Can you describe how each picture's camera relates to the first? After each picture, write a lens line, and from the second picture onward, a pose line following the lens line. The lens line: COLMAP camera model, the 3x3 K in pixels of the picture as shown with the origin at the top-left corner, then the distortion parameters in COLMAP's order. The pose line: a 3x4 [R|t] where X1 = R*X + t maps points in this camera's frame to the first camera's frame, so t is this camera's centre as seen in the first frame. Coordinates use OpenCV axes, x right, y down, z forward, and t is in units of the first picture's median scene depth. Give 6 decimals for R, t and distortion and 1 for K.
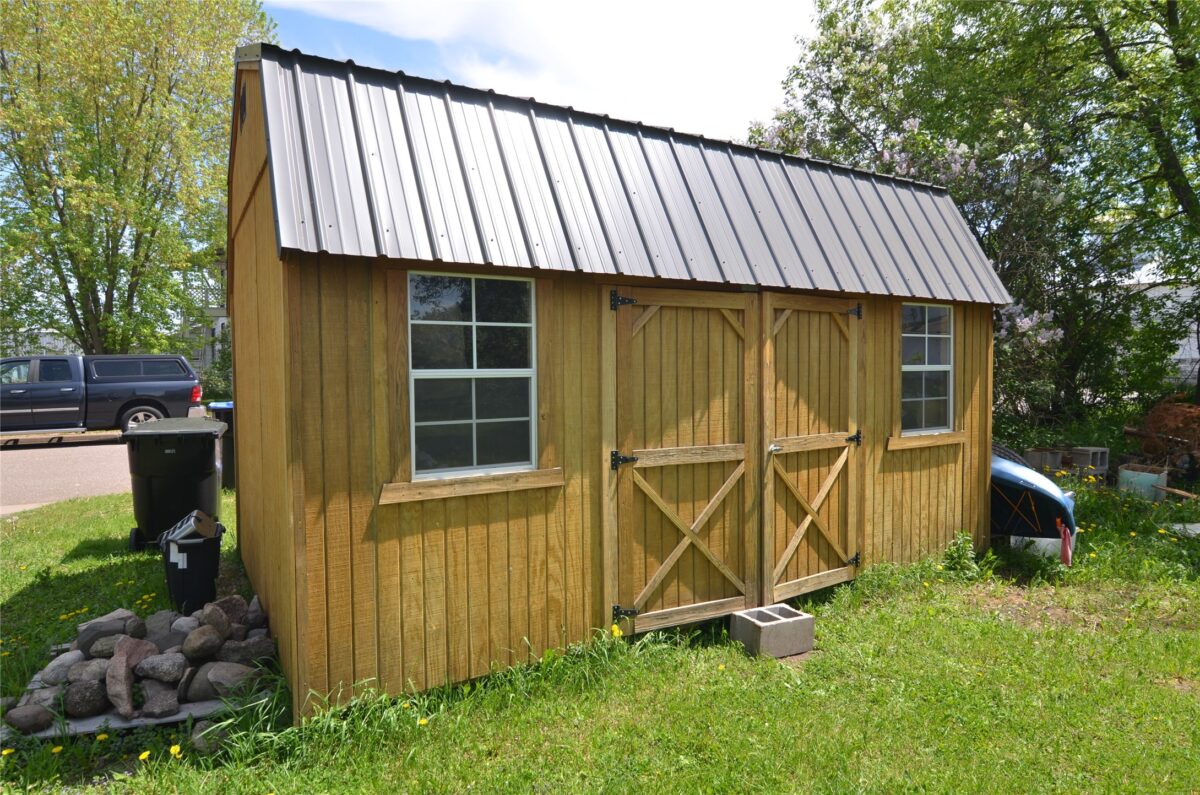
lens RADIAL K [[679.9, 0, 600.0], [0, 679.9, 397.5], [0, 0, 1]] dist [-0.000723, -0.000243]
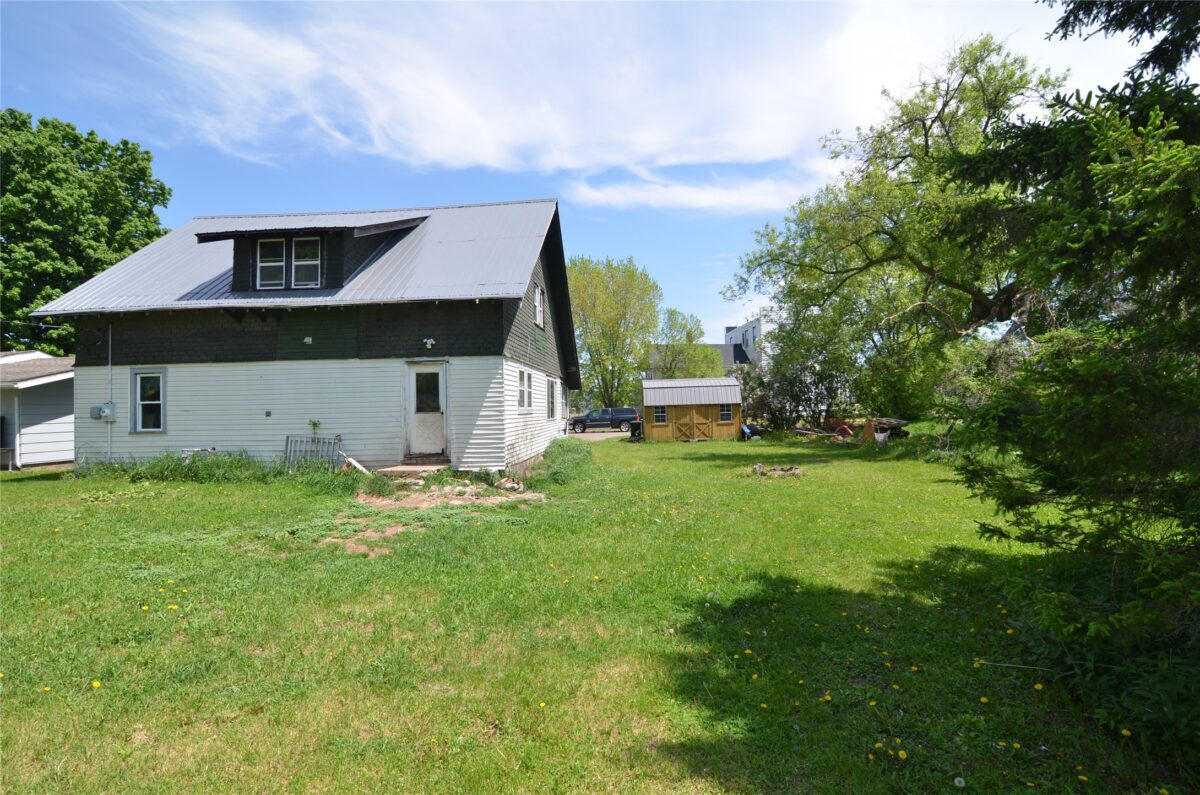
lens RADIAL K [[567.2, 0, 600.0], [0, 567.2, 397.5], [0, 0, 1]] dist [-0.000413, -0.000070]
pose [[0.828185, -0.024936, -0.559900, 3.500693], [-0.003543, 0.998757, -0.049721, 0.130150], [0.560444, 0.043161, 0.827067, -6.048451]]
